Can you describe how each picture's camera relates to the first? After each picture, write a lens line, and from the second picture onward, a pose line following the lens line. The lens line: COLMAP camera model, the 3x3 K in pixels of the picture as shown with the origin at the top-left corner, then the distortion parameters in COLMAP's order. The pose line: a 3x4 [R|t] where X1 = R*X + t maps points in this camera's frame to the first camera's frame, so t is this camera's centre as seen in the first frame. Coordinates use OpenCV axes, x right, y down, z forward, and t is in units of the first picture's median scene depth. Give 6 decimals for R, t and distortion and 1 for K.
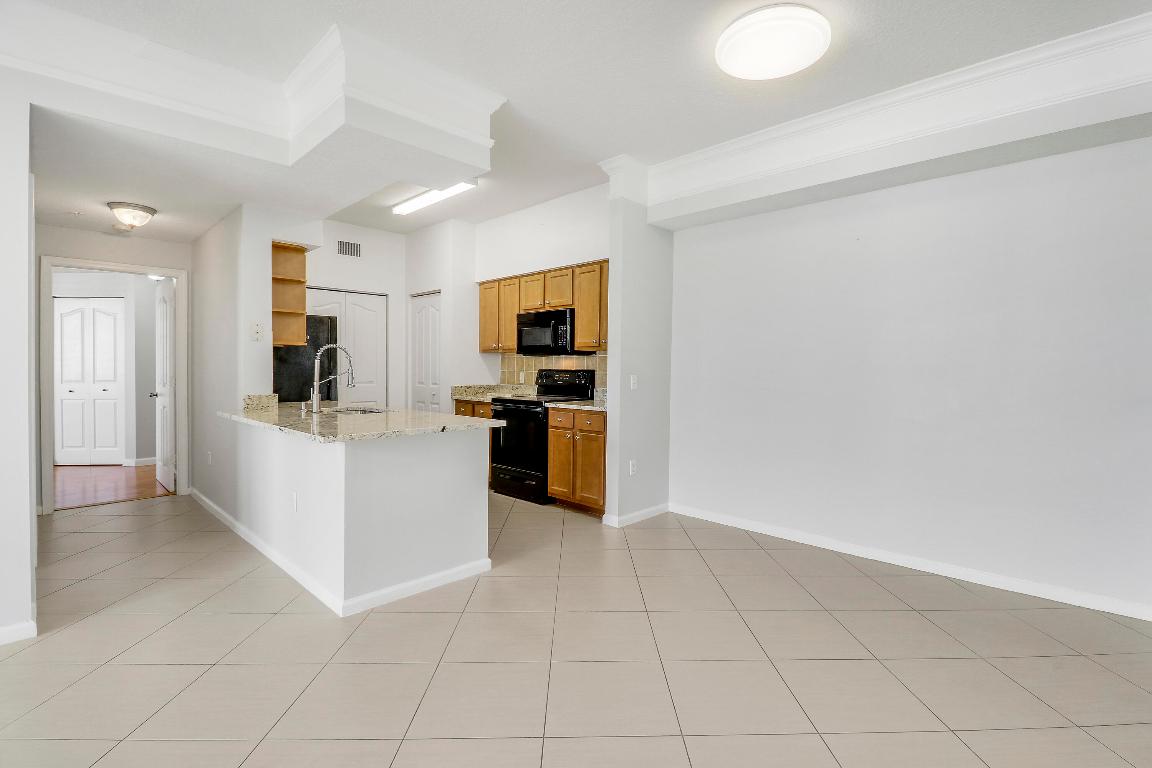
lens RADIAL K [[546.6, 0, 585.5], [0, 546.6, 392.0], [0, 0, 1]] dist [0.002048, 0.000084]
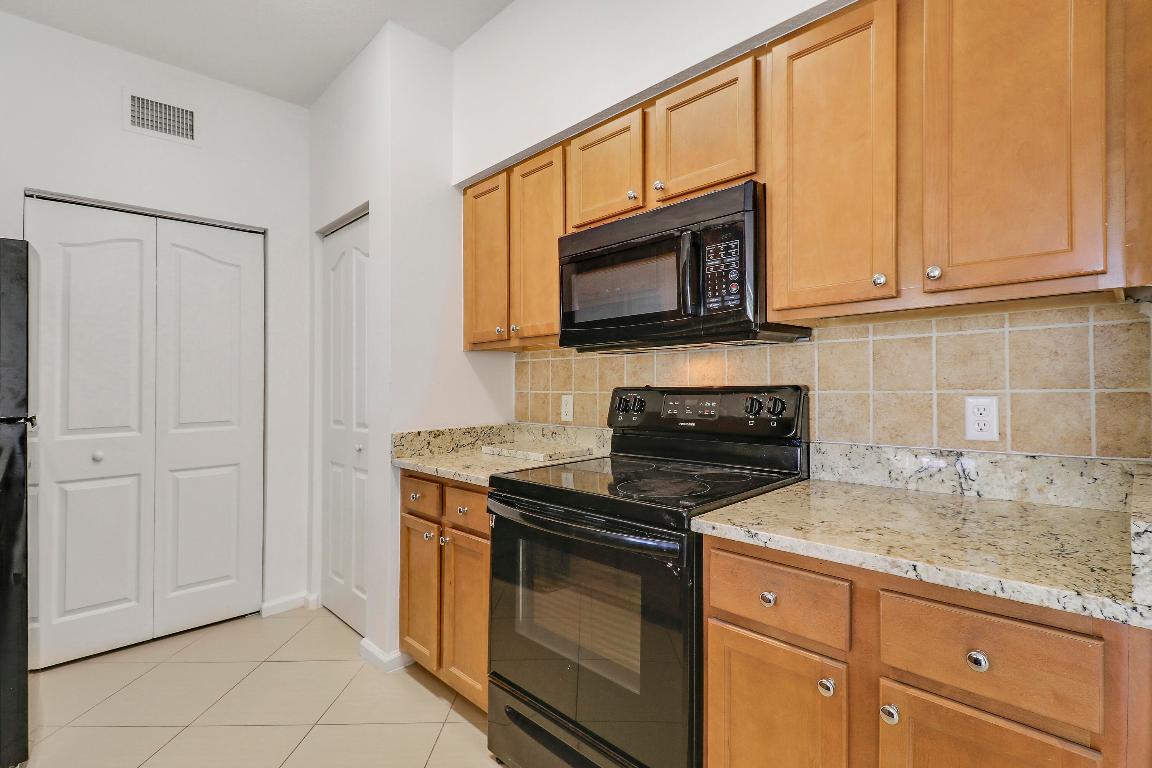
lens RADIAL K [[533.2, 0, 590.1], [0, 533.2, 372.1], [0, 0, 1]] dist [-0.000155, -0.000191]
pose [[0.999796, -0.019871, -0.003755, -0.111885], [0.019599, 0.997881, -0.062048, -0.032256], [0.004980, 0.061962, 0.998066, 0.690888]]
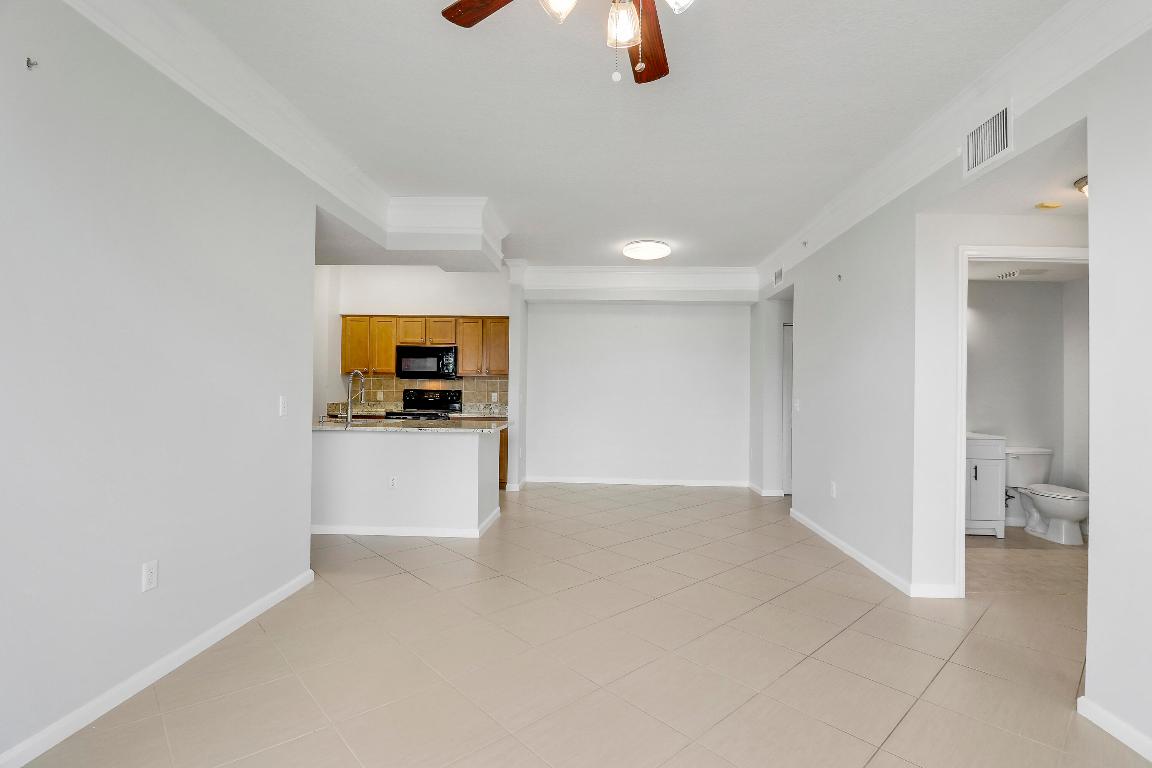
lens RADIAL K [[560.7, 0, 577.2], [0, 560.7, 394.4], [0, 0, 1]] dist [-0.000741, -0.001641]
pose [[0.742323, 0.001549, 0.670040, -0.732063], [0.018225, 0.999581, -0.022503, 0.007934], [-0.669794, 0.028916, 0.741984, -0.264414]]
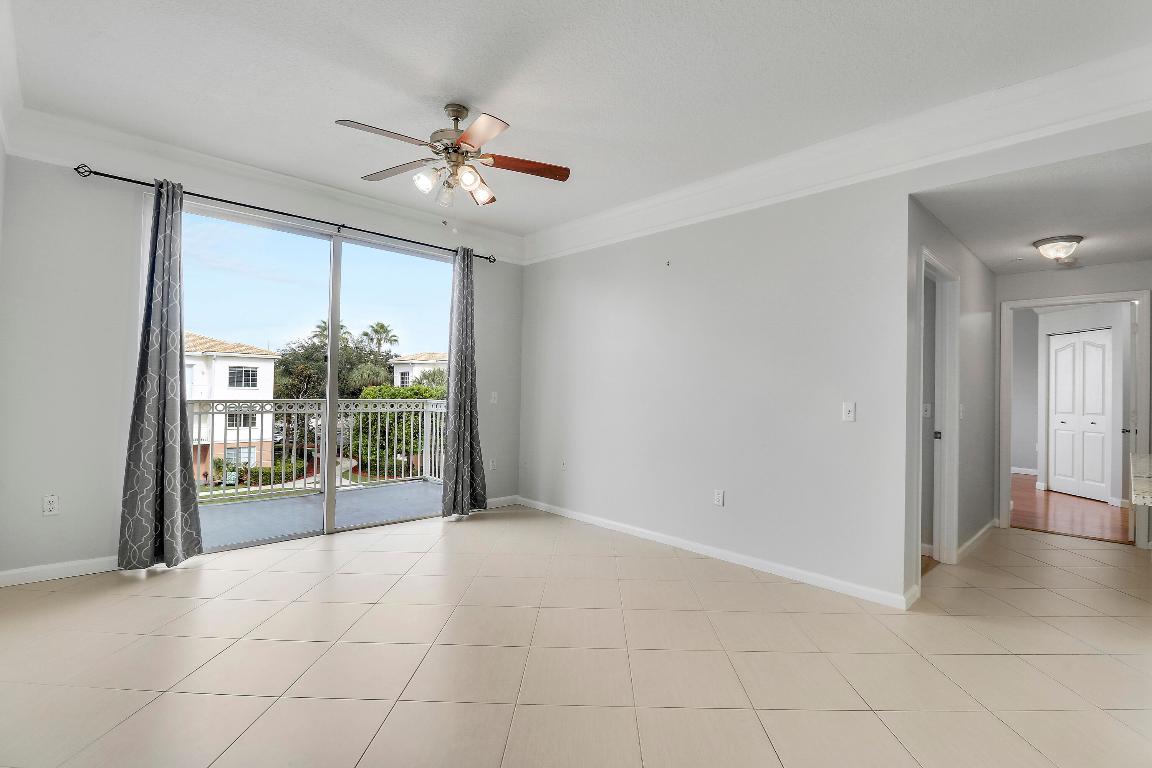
lens RADIAL K [[539.5, 0, 590.7], [0, 539.5, 377.6], [0, 0, 1]] dist [-0.014315, -0.000950]
pose [[-0.020961, -0.027624, -0.999399, 0.122156], [-0.061594, 0.997755, -0.026287, -0.004722], [0.997881, 0.061006, -0.022615, 0.132575]]
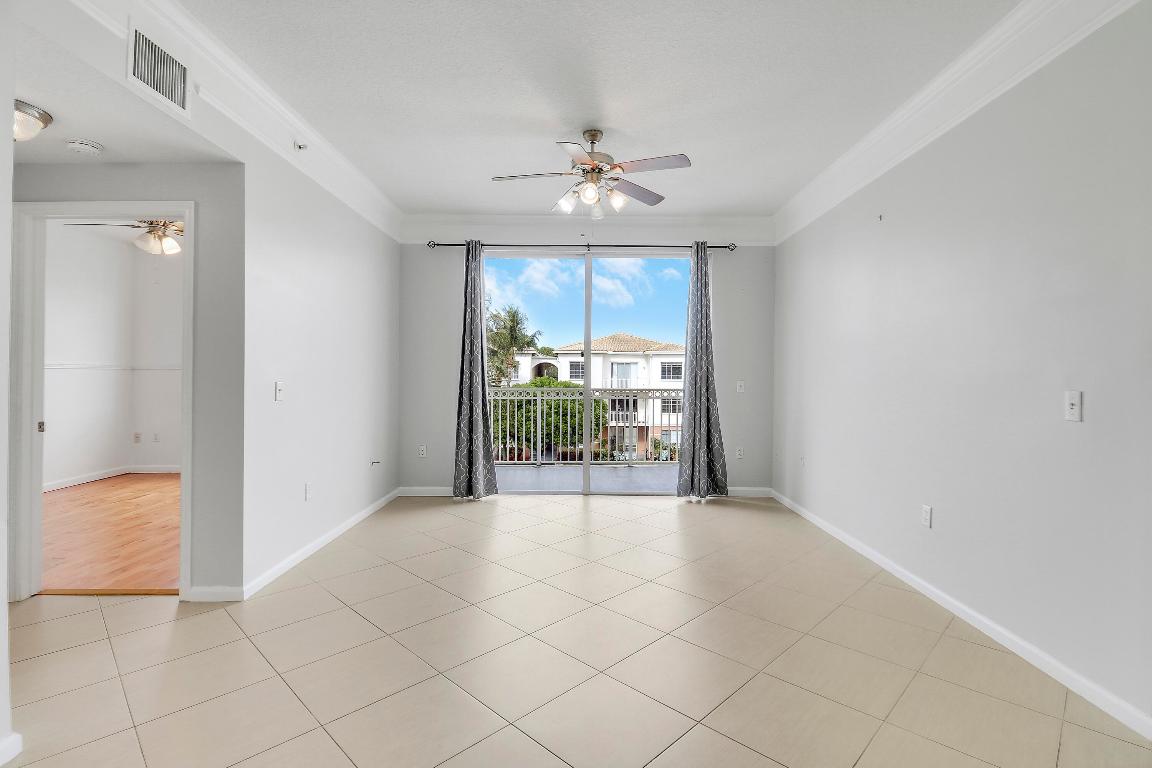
lens RADIAL K [[537.4, 0, 575.6], [0, 537.4, 378.2], [0, 0, 1]] dist [-0.000177, 0.001152]
pose [[-0.715527, -0.004541, -0.698570, 0.026269], [-0.038191, 0.998738, 0.032625, -0.019217], [0.697540, 0.050023, -0.714797, 0.453261]]
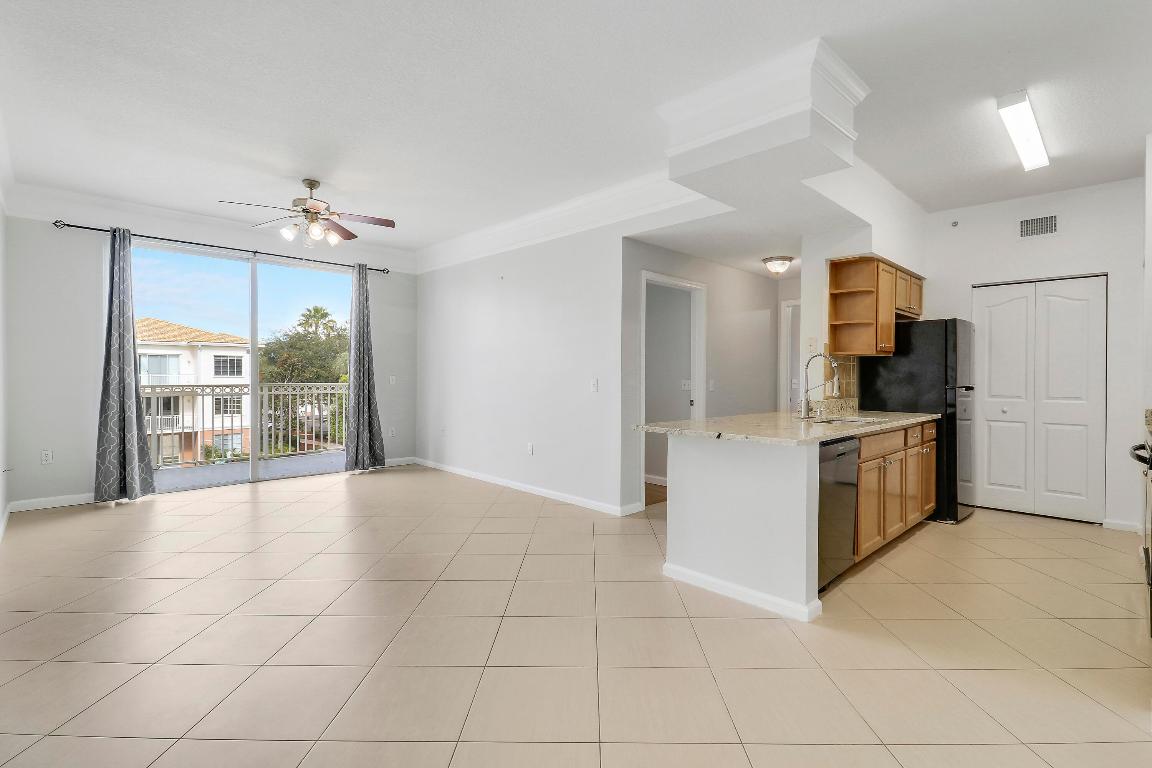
lens RADIAL K [[539.1, 0, 583.2], [0, 539.1, 379.9], [0, 0, 1]] dist [0.000843, -0.009381]
pose [[-0.022120, 0.005705, -0.999739, 0.411292], [-0.050079, 0.998722, 0.006807, -0.016021], [0.998500, 0.050217, -0.021806, 0.435564]]
